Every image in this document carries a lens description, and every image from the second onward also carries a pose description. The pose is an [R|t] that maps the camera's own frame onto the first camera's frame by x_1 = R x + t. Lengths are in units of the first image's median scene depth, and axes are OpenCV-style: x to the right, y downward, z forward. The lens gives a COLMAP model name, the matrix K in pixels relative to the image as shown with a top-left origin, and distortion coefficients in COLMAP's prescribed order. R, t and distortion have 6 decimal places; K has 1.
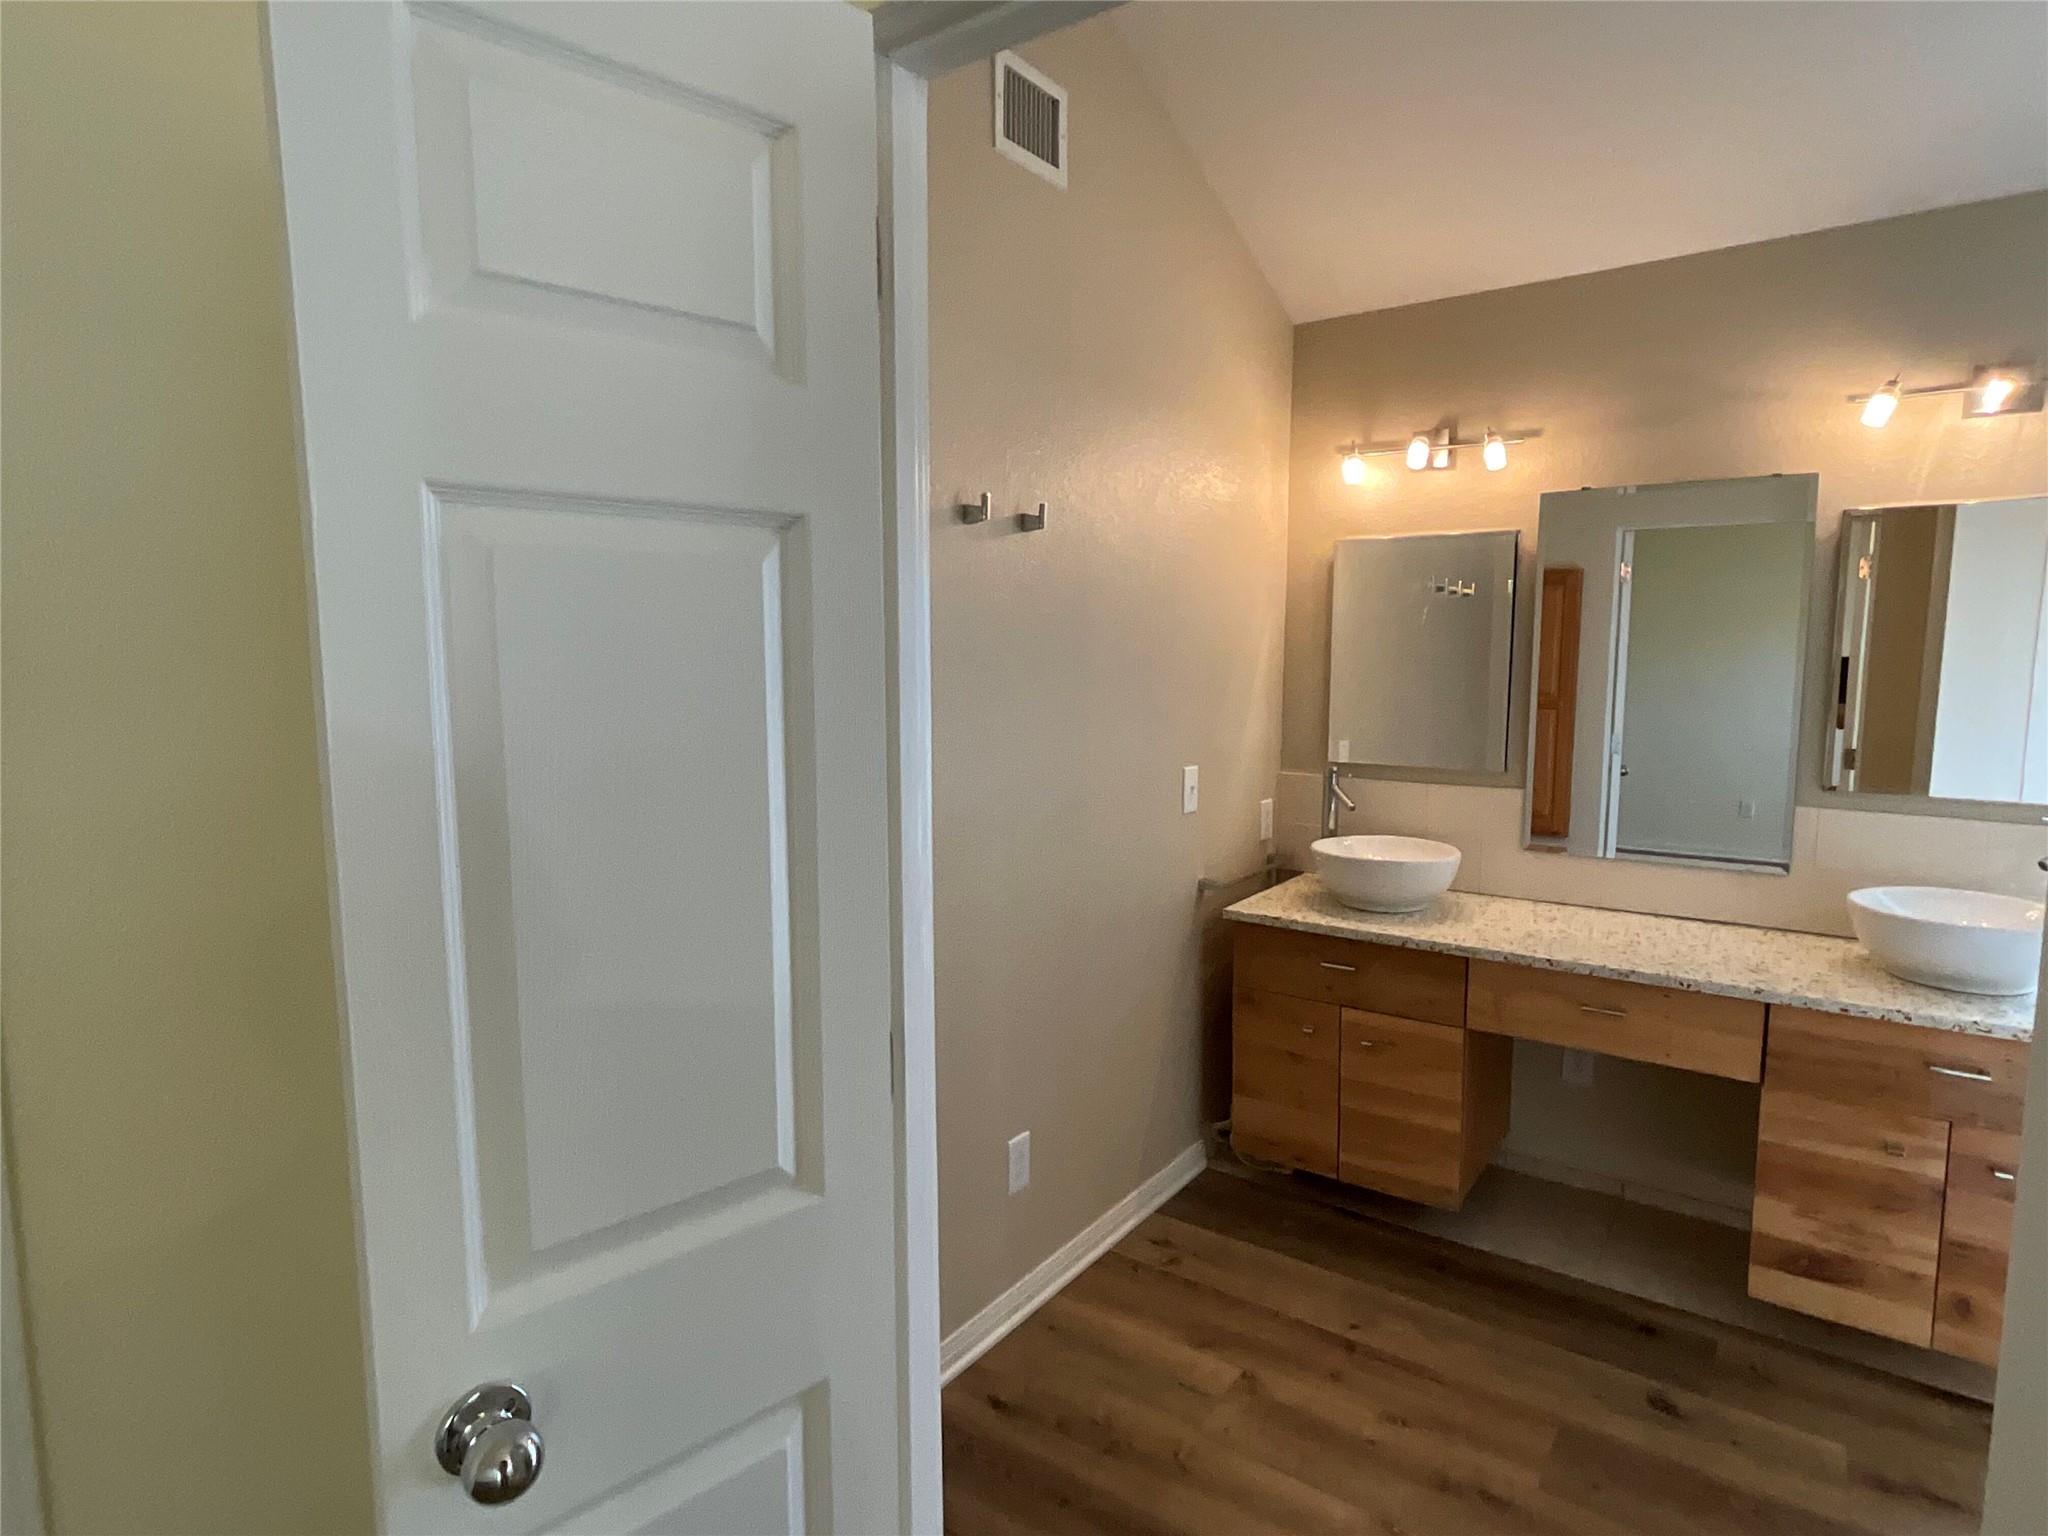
lens RADIAL K [[1089.2, 0, 1018.6], [0, 1089.2, 769.4], [0, 0, 1]] dist [-0.011883, 0.009912]
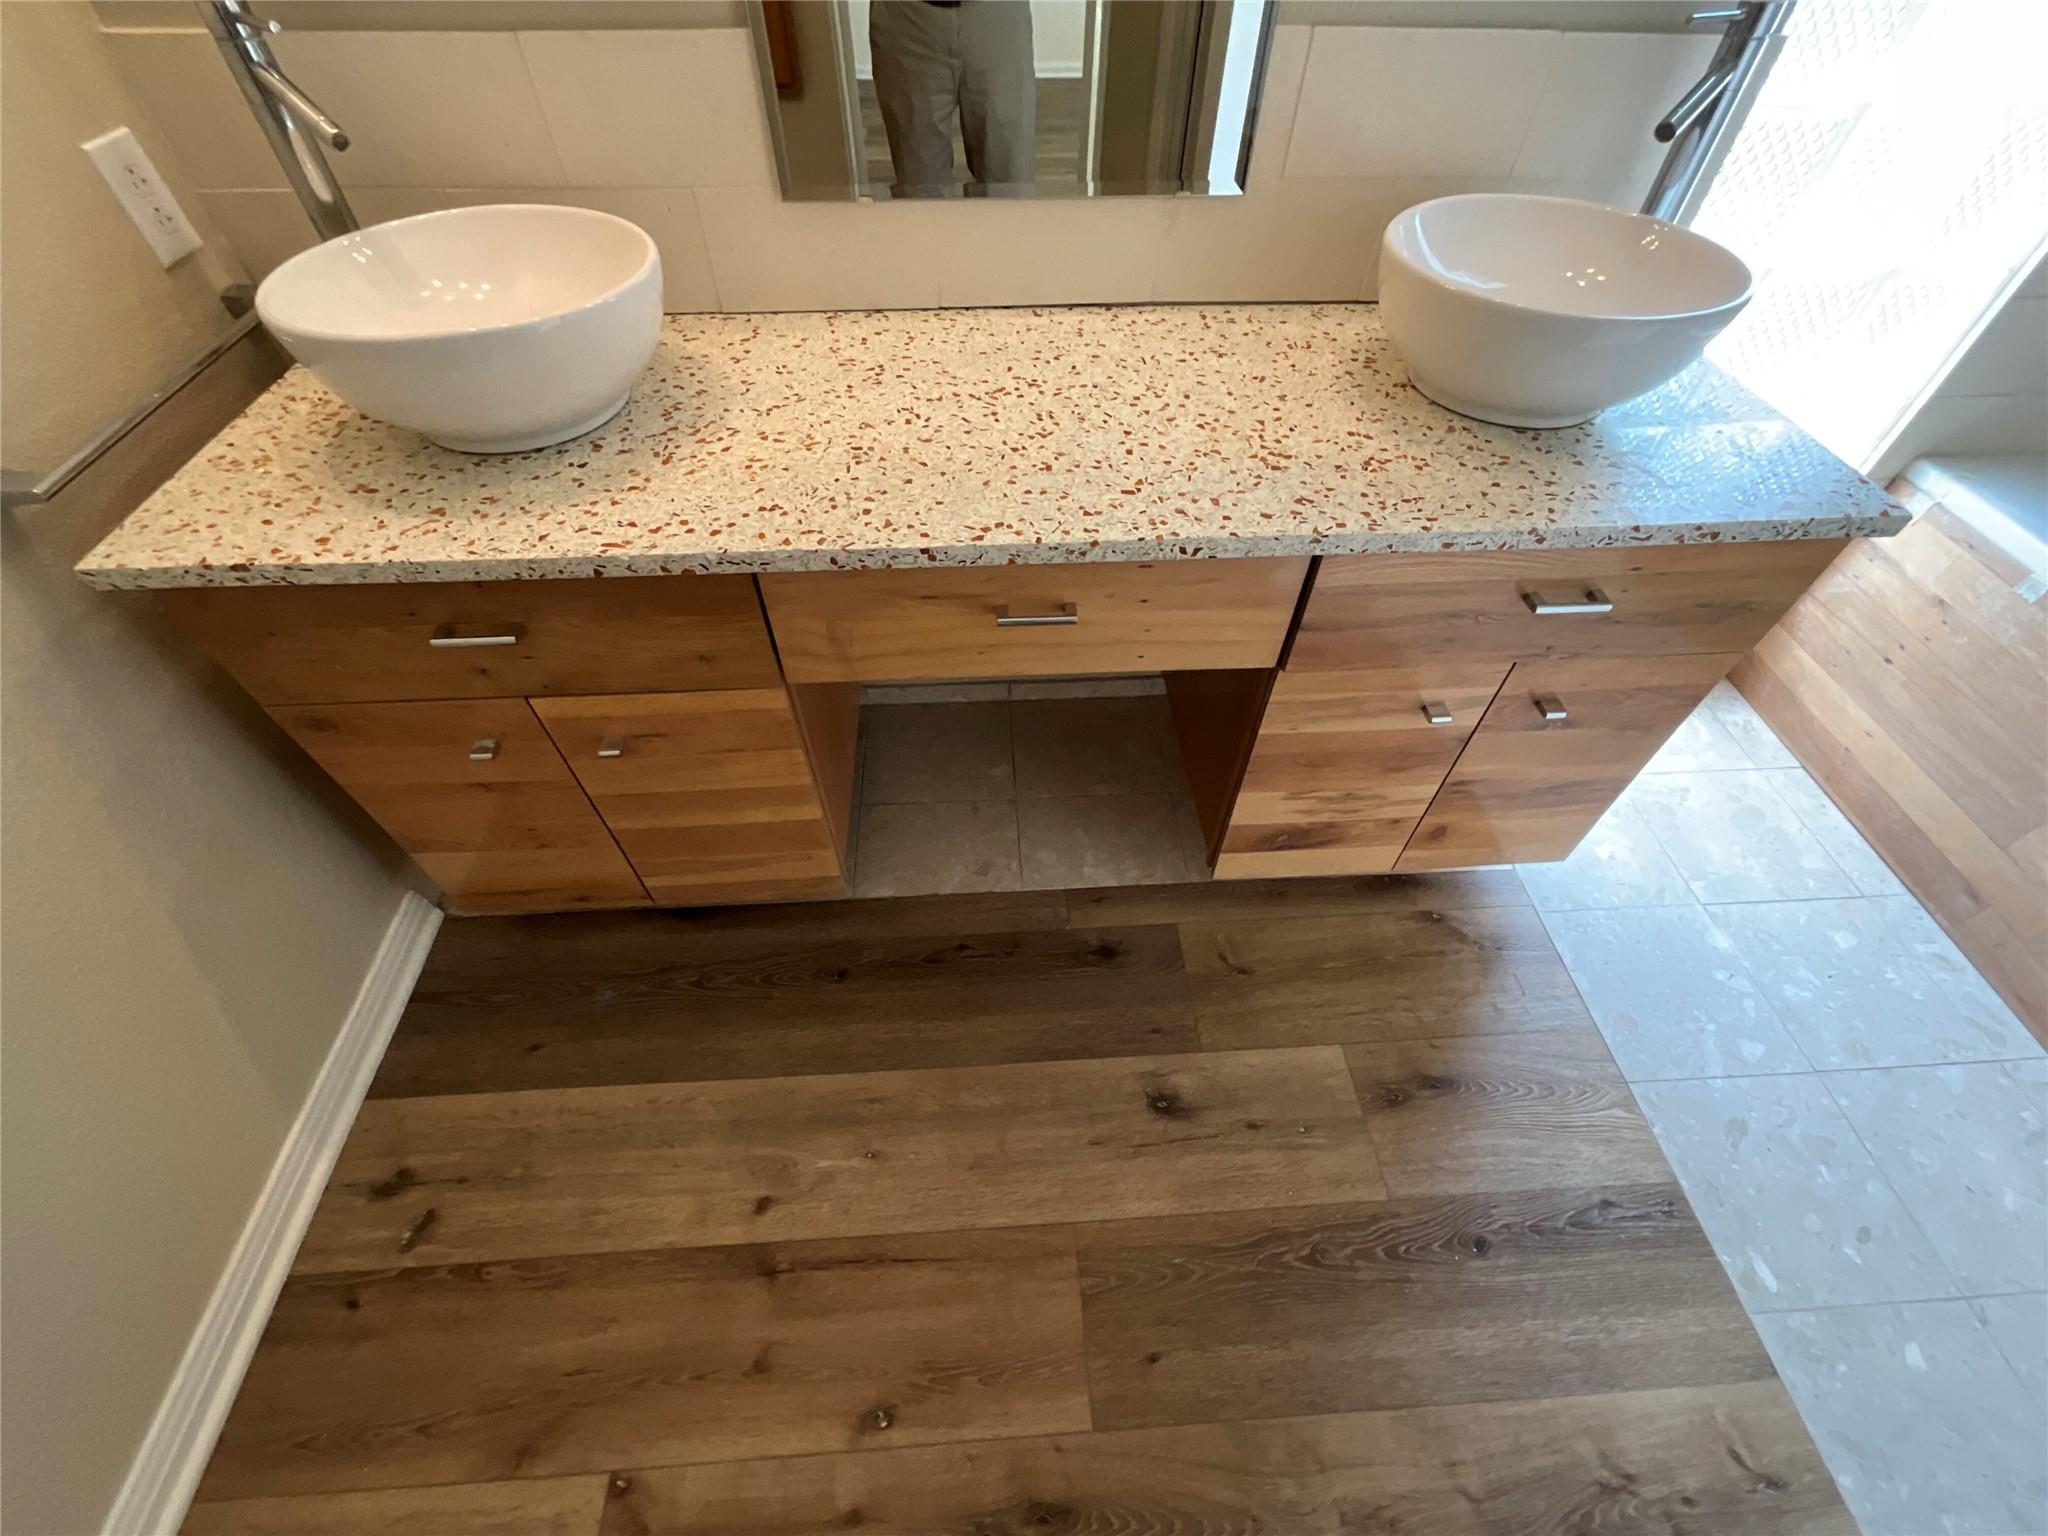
lens RADIAL K [[849.7, 0, 1028.2], [0, 849.7, 769.1], [0, 0, 1]] dist [-0.000453, -0.001318]
pose [[0.759654, -0.480942, 0.437744, 0.336422], [0.057253, 0.719959, 0.691651, 0.004258], [-0.647802, -0.500353, 0.574456, 0.754309]]
